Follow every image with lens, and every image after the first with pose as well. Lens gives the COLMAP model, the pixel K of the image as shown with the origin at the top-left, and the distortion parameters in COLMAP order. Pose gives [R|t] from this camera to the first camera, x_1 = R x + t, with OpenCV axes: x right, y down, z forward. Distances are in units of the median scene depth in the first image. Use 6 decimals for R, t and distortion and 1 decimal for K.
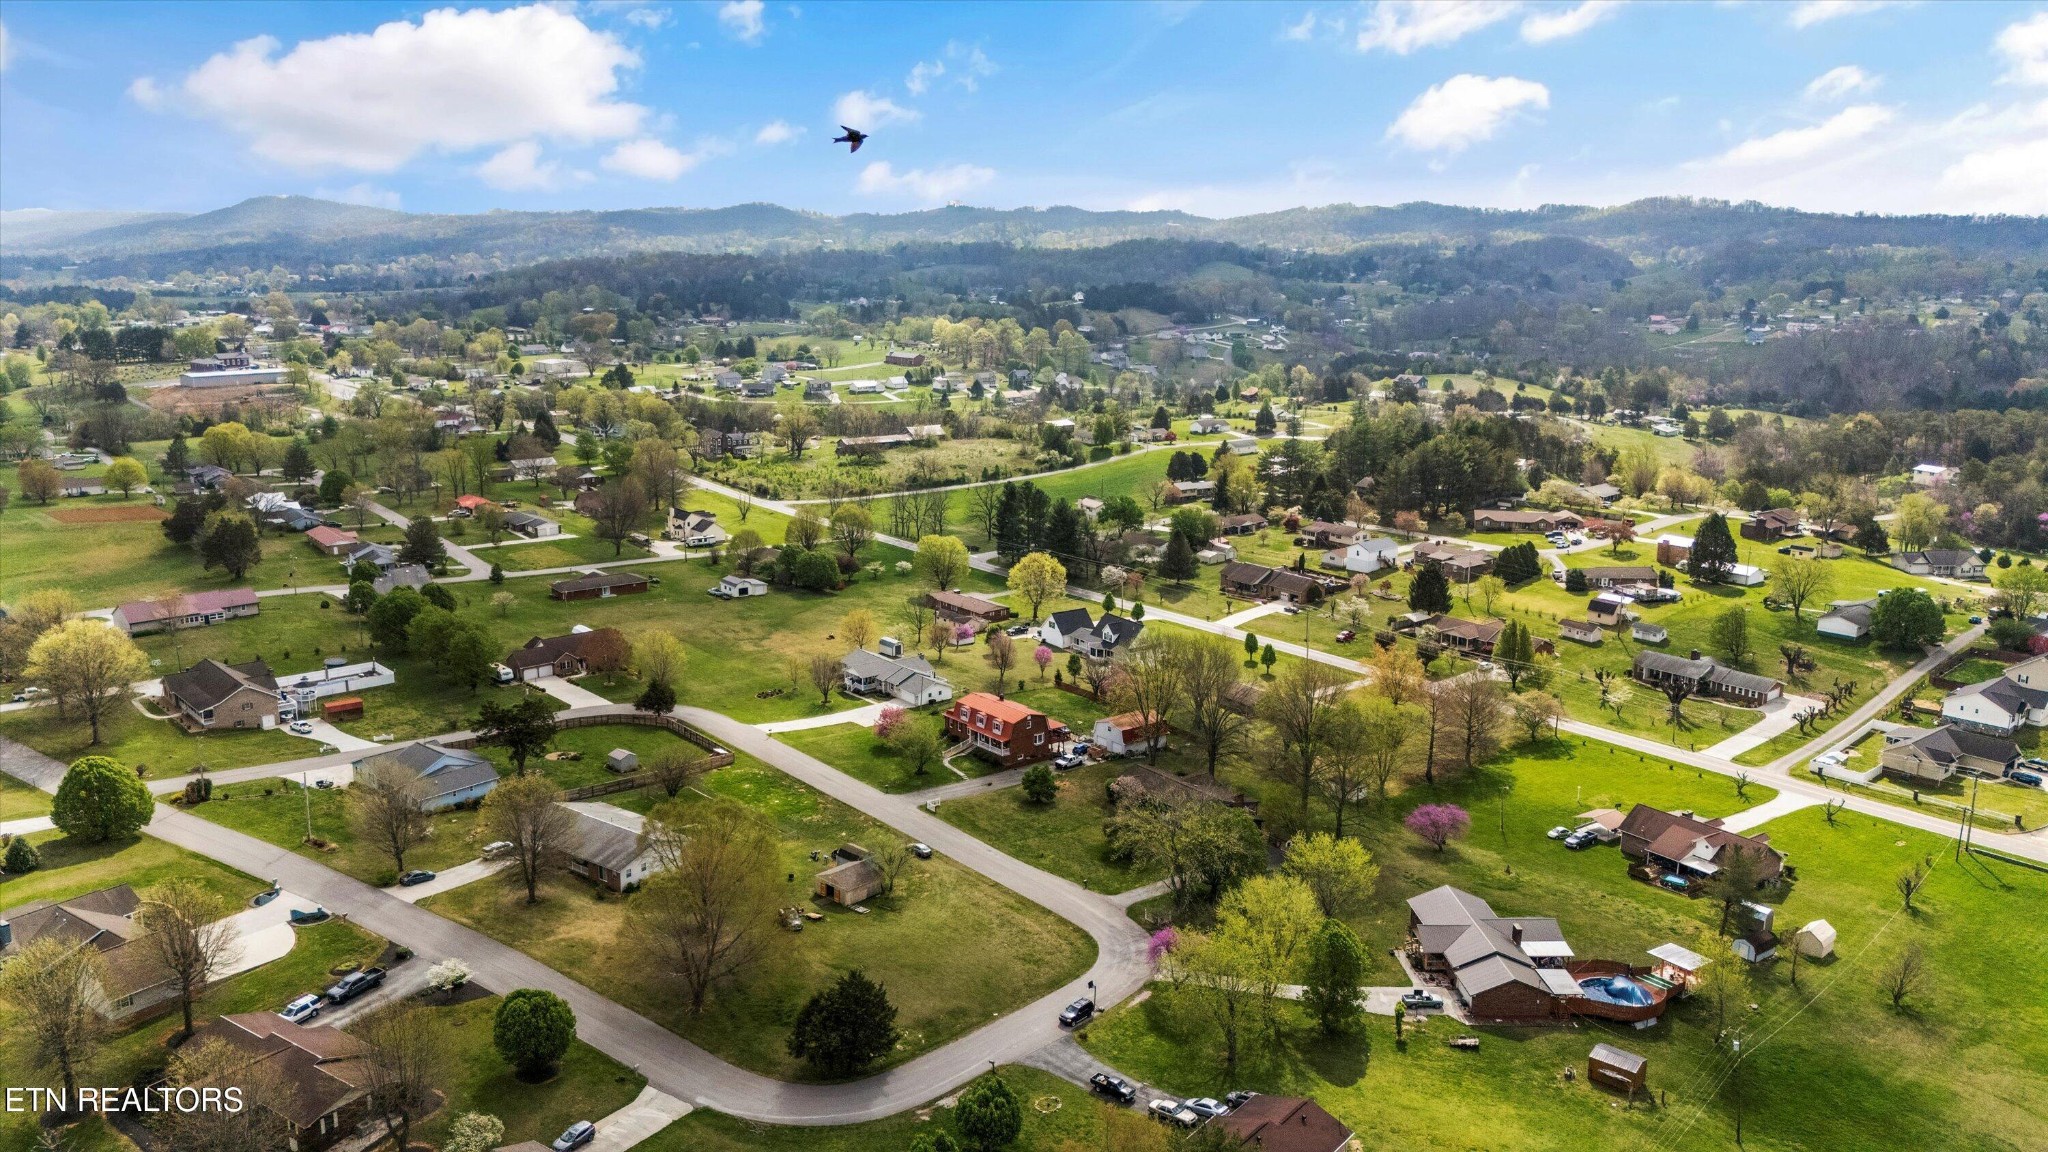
lens RADIAL K [[1500.3, 0, 1017.2], [0, 1500.3, 585.9], [0, 0, 1]] dist [0.080404, -0.084761]
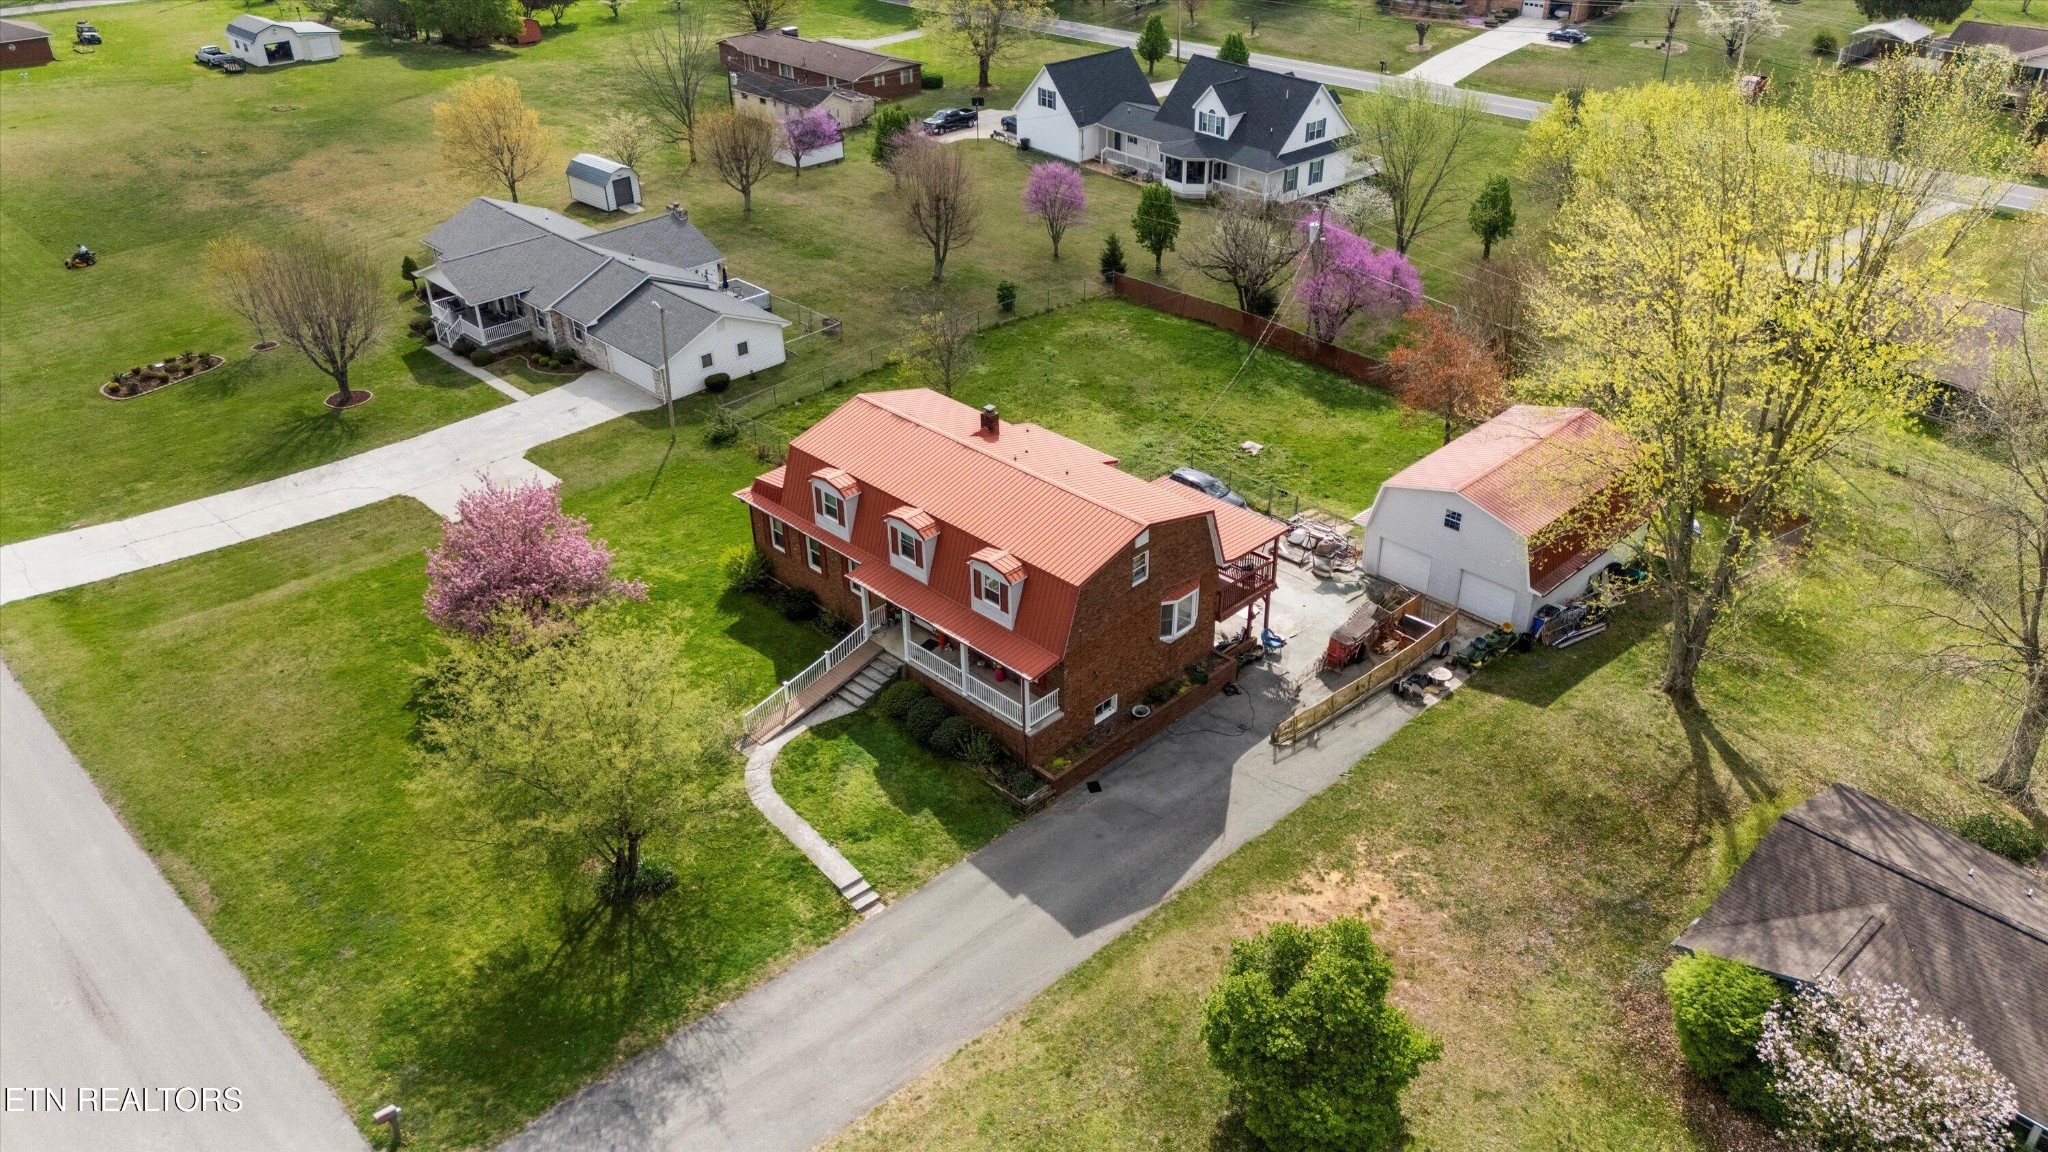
lens RADIAL K [[1500.3, 0, 1017.2], [0, 1500.3, 585.9], [0, 0, 1]] dist [0.080404, -0.084761]
pose [[0.995332, -0.069329, 0.067134, -0.019307], [0.044361, 0.946474, 0.319718, 0.021549], [-0.085706, -0.315248, 0.945131, 0.648980]]
